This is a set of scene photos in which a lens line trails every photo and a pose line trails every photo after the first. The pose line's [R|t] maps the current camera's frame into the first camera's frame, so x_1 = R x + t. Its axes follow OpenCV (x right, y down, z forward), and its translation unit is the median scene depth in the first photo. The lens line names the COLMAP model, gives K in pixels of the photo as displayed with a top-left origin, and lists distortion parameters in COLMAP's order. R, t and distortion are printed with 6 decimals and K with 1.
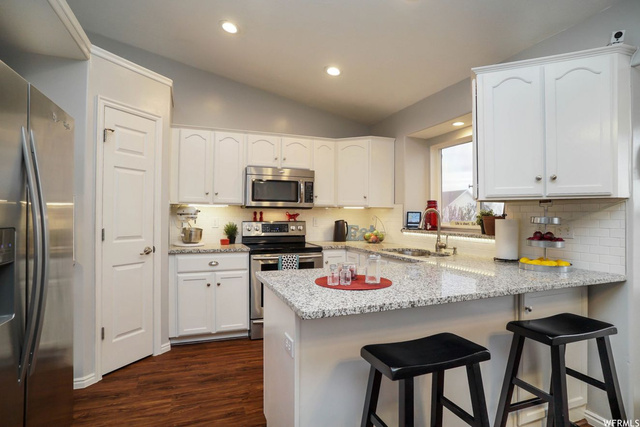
lens RADIAL K [[336.3, 0, 315.1], [0, 336.3, 214.3], [0, 0, 1]] dist [-0.047357, 0.009779]
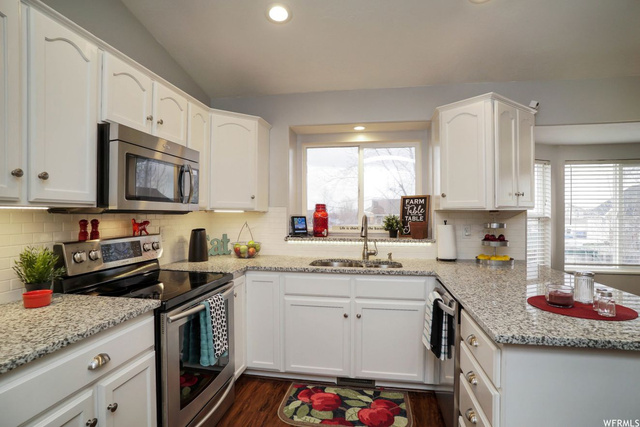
lens RADIAL K [[336.3, 0, 320.1], [0, 336.3, 212.0], [0, 0, 1]] dist [-0.047357, 0.009779]
pose [[0.499233, -0.001822, 0.866466, -0.478235], [-0.001559, 0.999994, 0.003001, -0.023731], [-0.866466, -0.002849, 0.499228, 0.577979]]
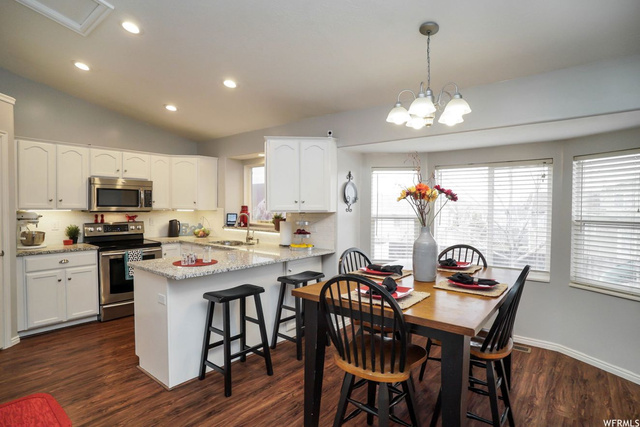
lens RADIAL K [[336.3, 0, 317.7], [0, 336.3, 215.3], [0, 0, 1]] dist [-0.047357, 0.009779]
pose [[0.864178, -0.015174, 0.502957, -0.107115], [-0.003264, 0.999355, 0.035758, -0.057603], [-0.503175, -0.032543, 0.863571, -0.419537]]
